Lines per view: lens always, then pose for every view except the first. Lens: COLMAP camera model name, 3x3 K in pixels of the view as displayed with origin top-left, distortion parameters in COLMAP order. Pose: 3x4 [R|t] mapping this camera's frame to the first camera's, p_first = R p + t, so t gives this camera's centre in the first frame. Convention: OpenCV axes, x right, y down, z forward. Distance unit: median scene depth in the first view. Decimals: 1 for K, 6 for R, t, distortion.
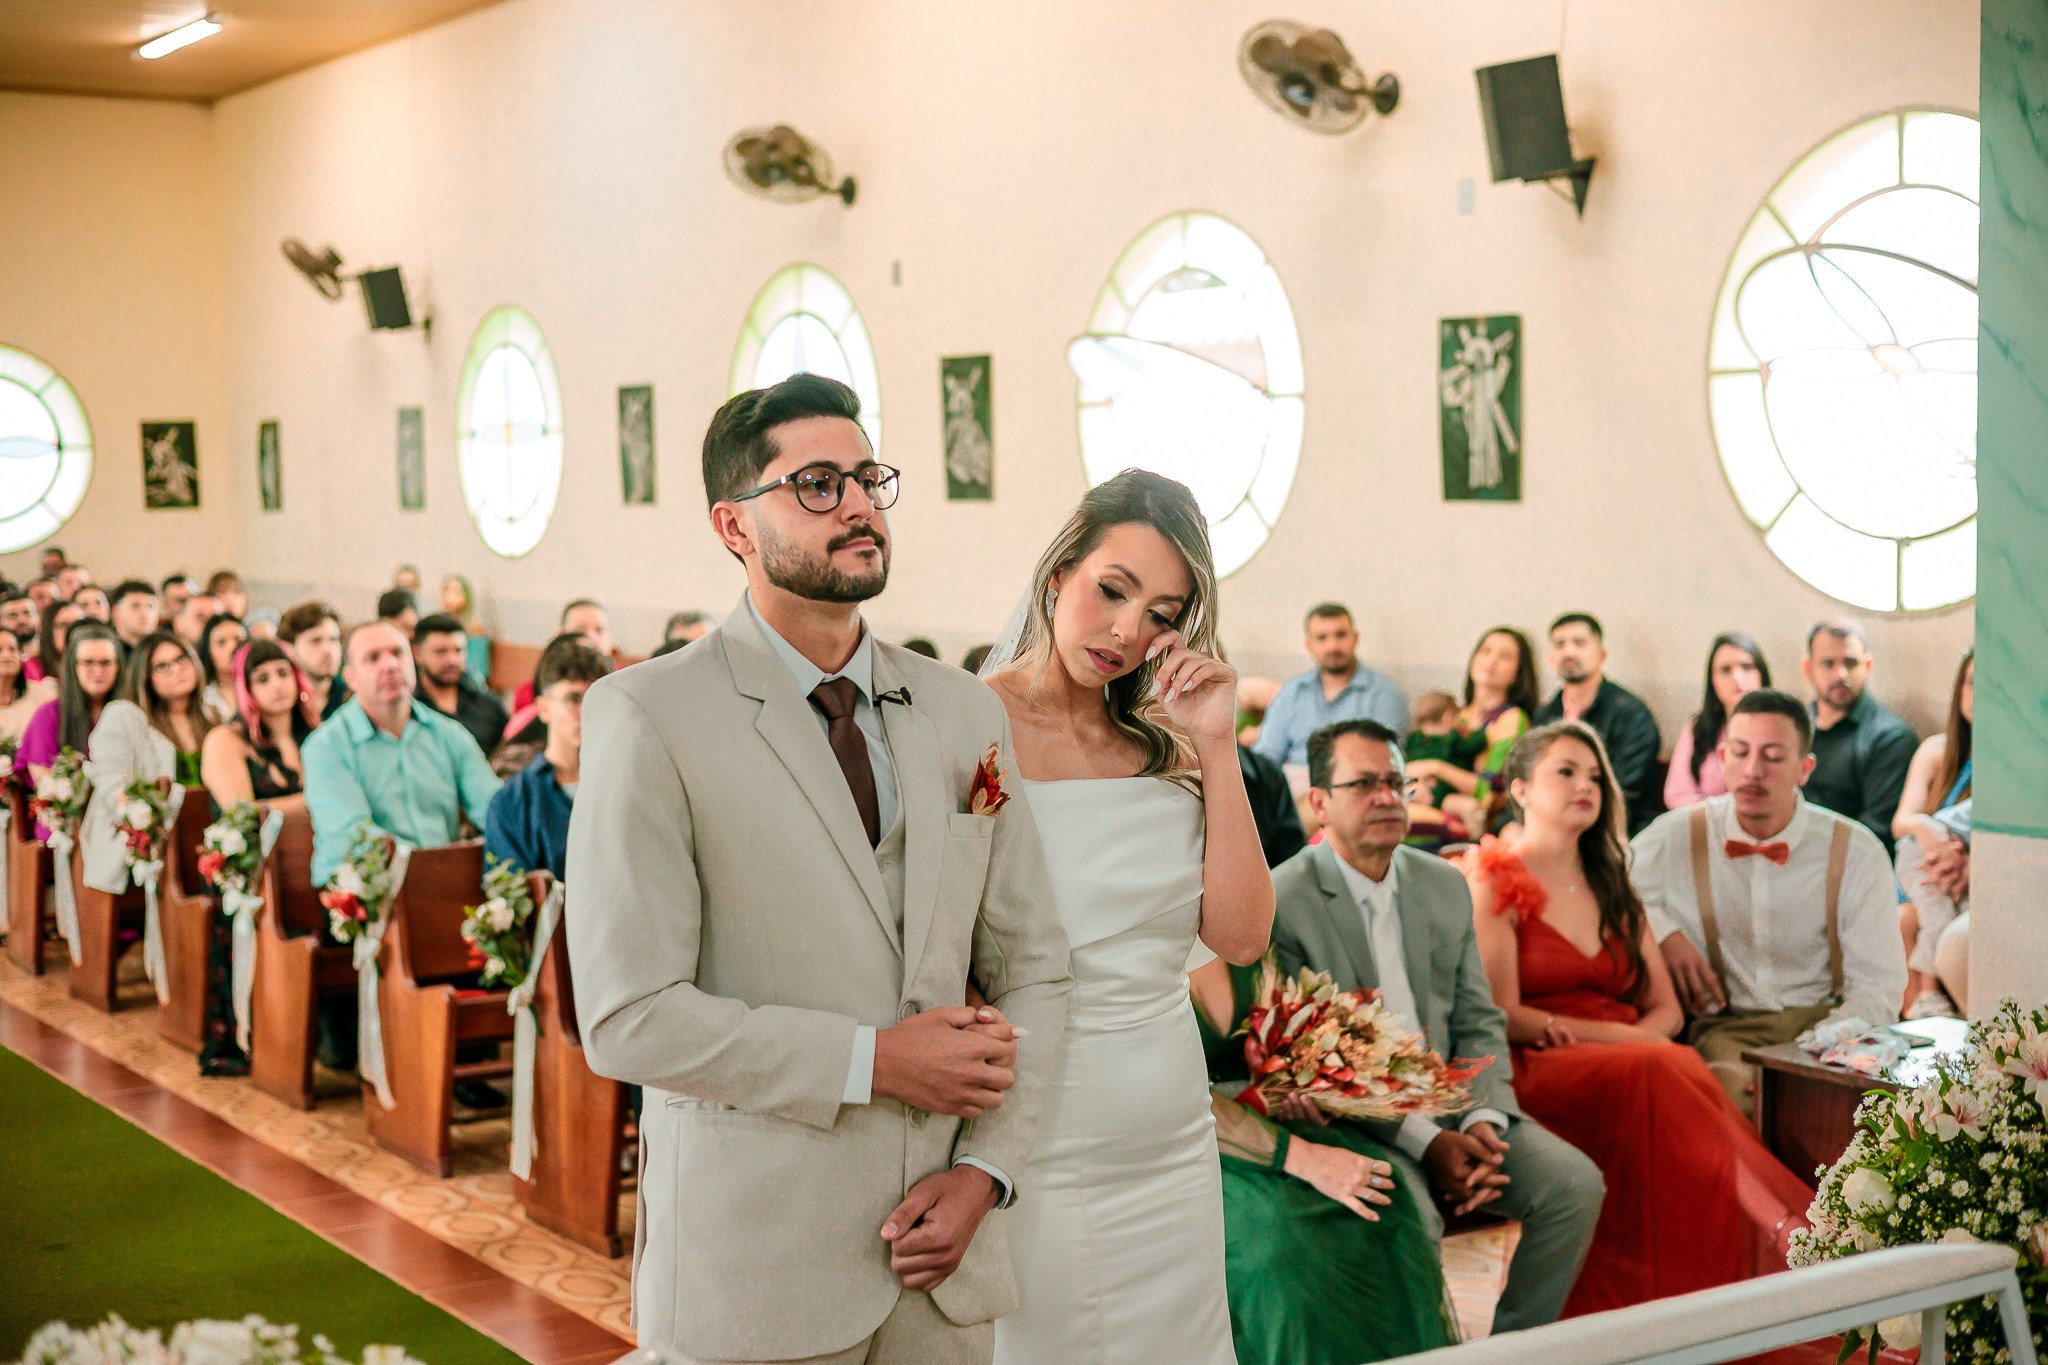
lens RADIAL K [[2865.9, 0, 1024.0], [0, 2865.9, 682.5], [0, 0, 1]] dist [-0.005734, 0.093853]
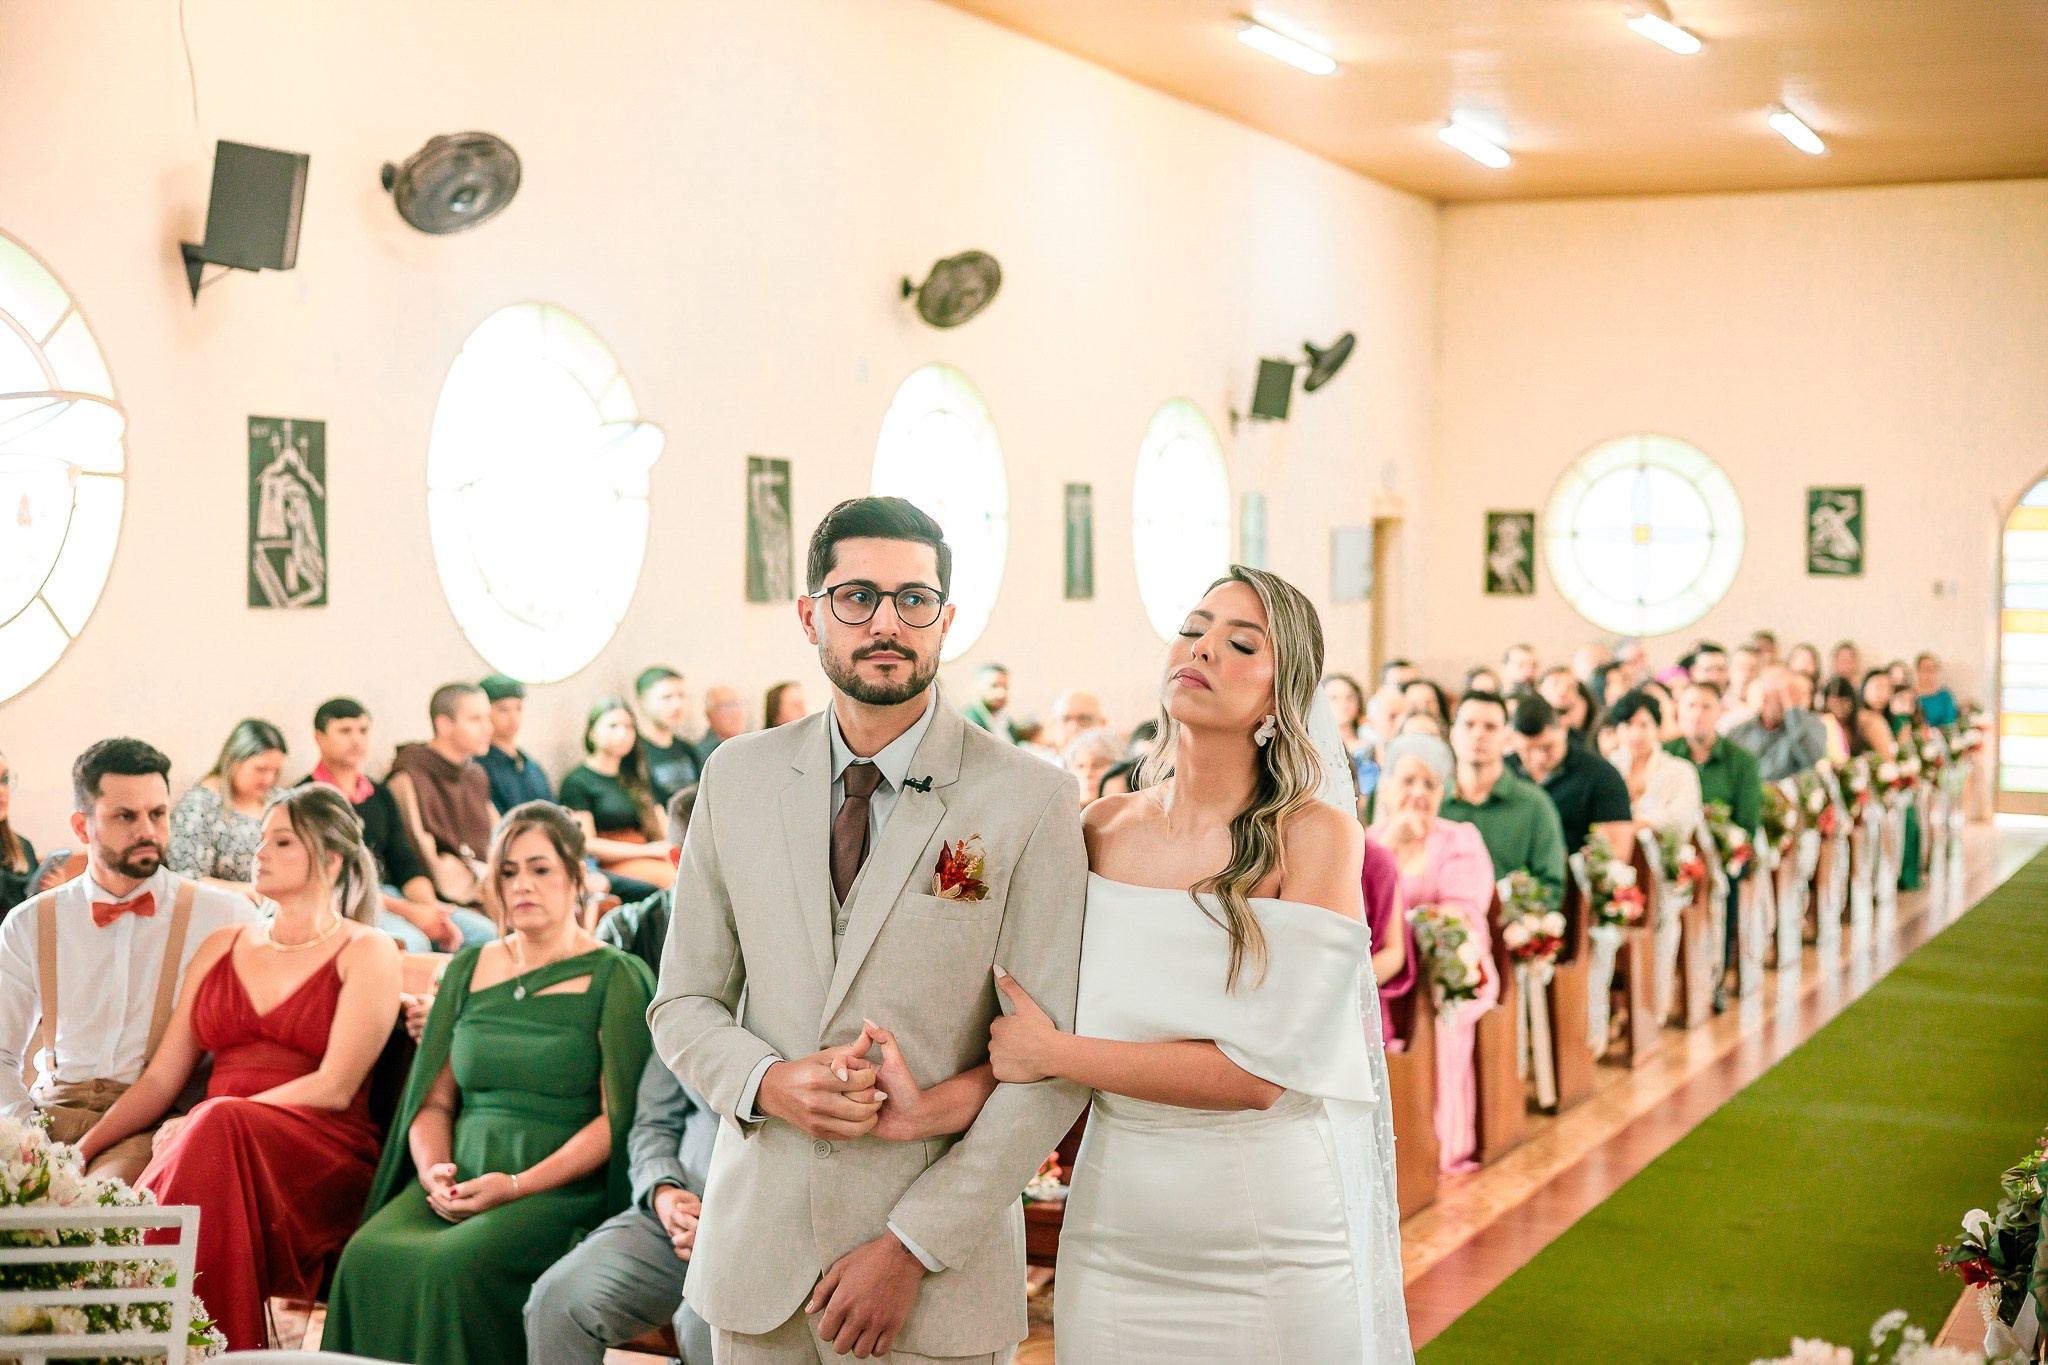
lens RADIAL K [[2865.9, 0, 1024.0], [0, 2865.9, 682.5], [0, 0, 1]] dist [-0.005734, 0.093853]
pose [[-0.445683, -0.031754, 0.894628, -0.931322], [0.055032, 0.996509, 0.062785, -0.095595], [-0.893498, 0.077215, -0.442379, 1.363370]]
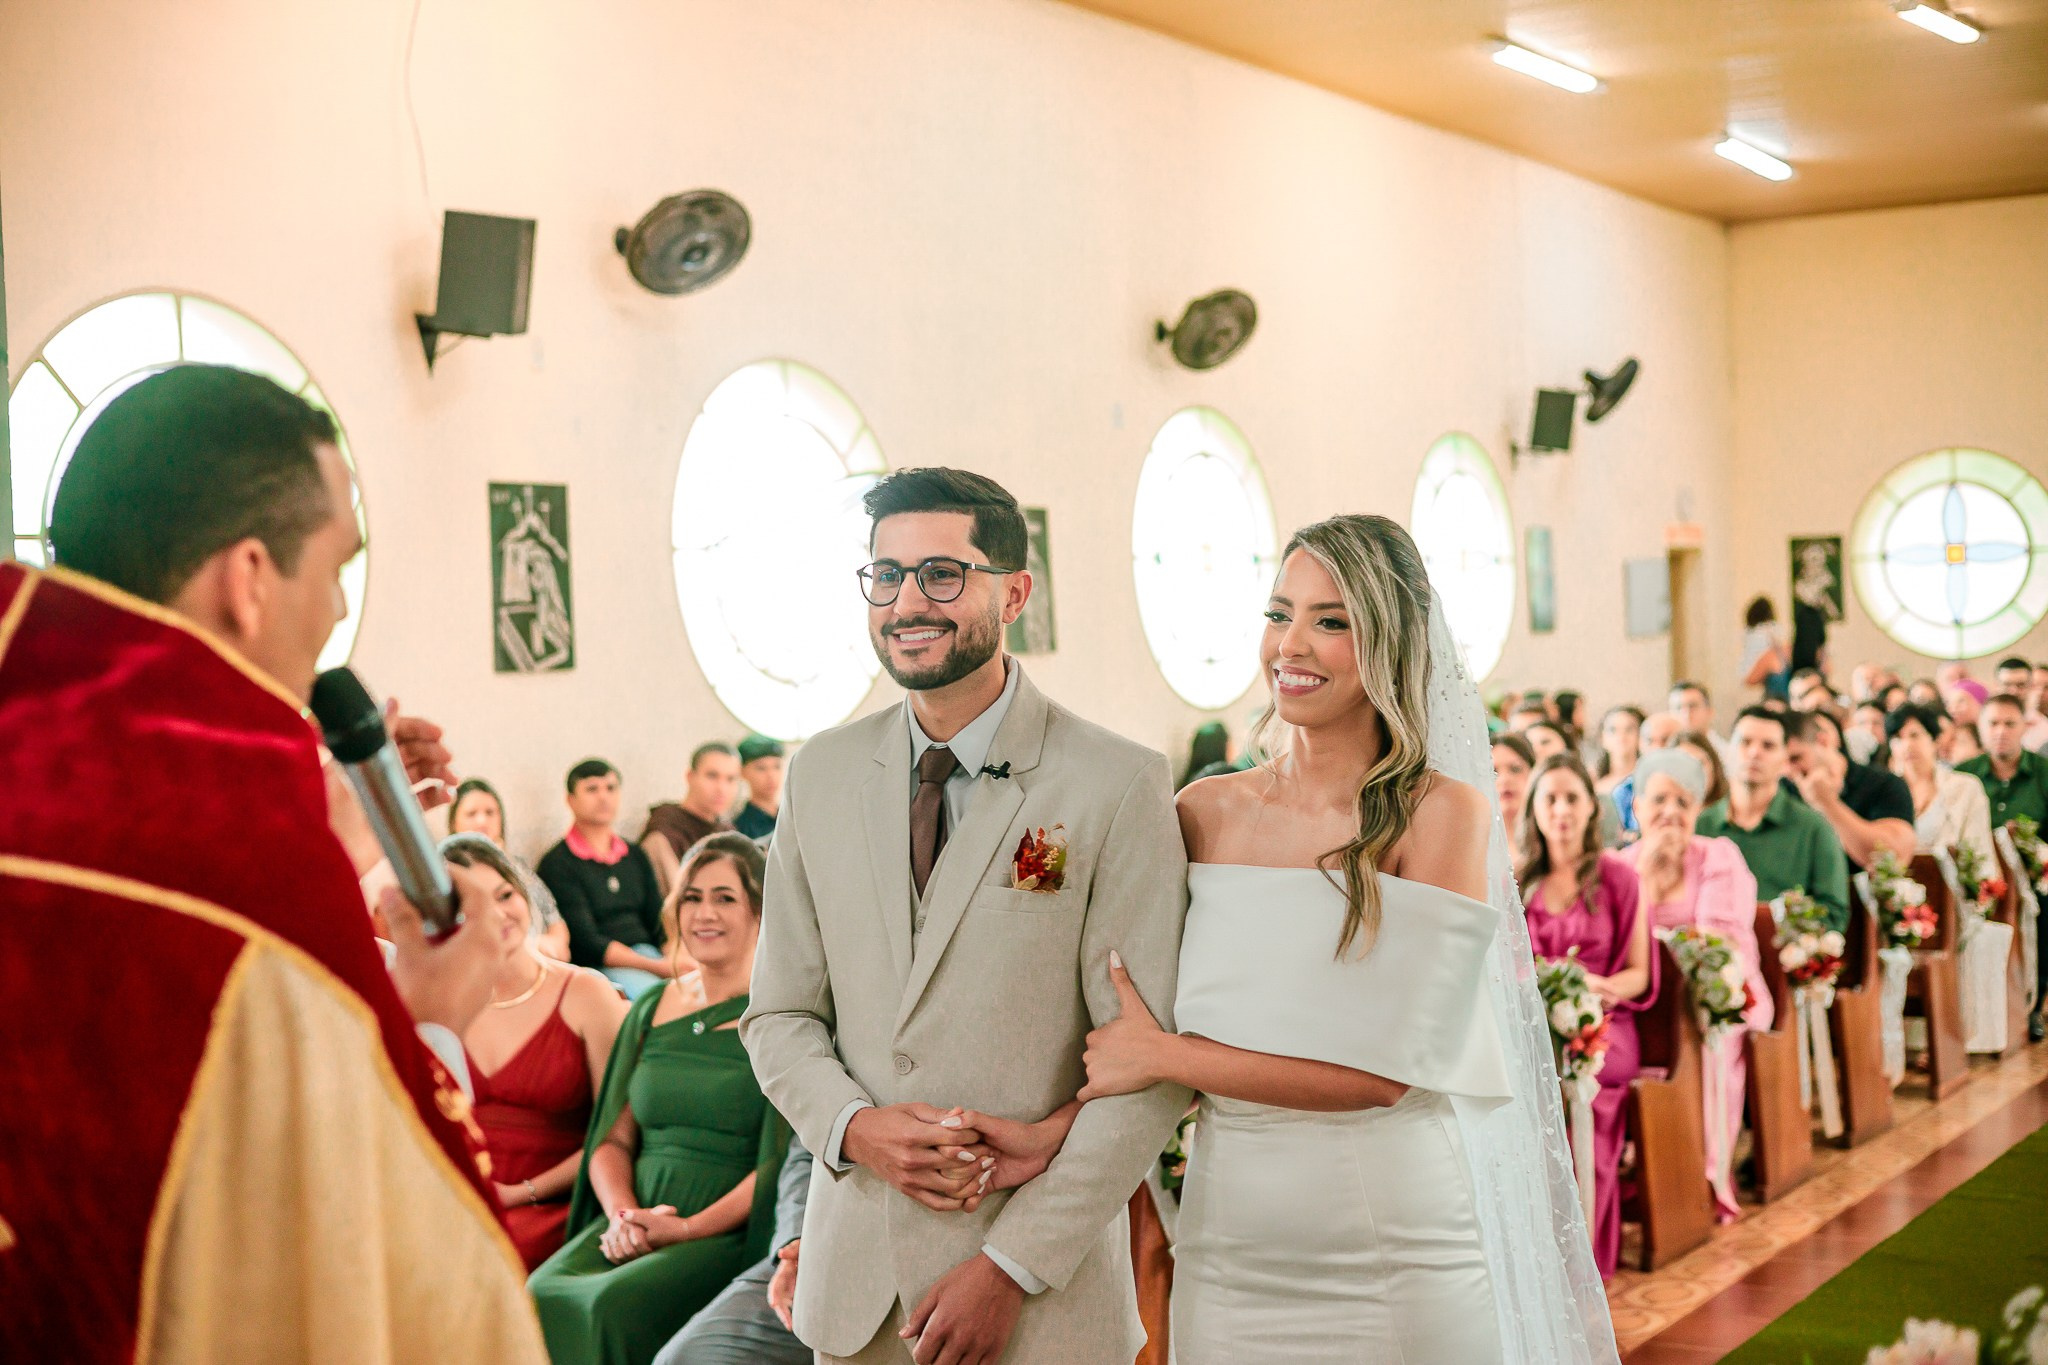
lens RADIAL K [[2865.9, 0, 1024.0], [0, 2865.9, 682.5], [0, 0, 1]] dist [-0.005734, 0.093853]
pose [[-0.341577, 0.007120, 0.939827, -0.922738], [0.100700, 0.994492, 0.029064, -0.079679], [-0.934444, 0.104568, -0.340412, 1.327289]]
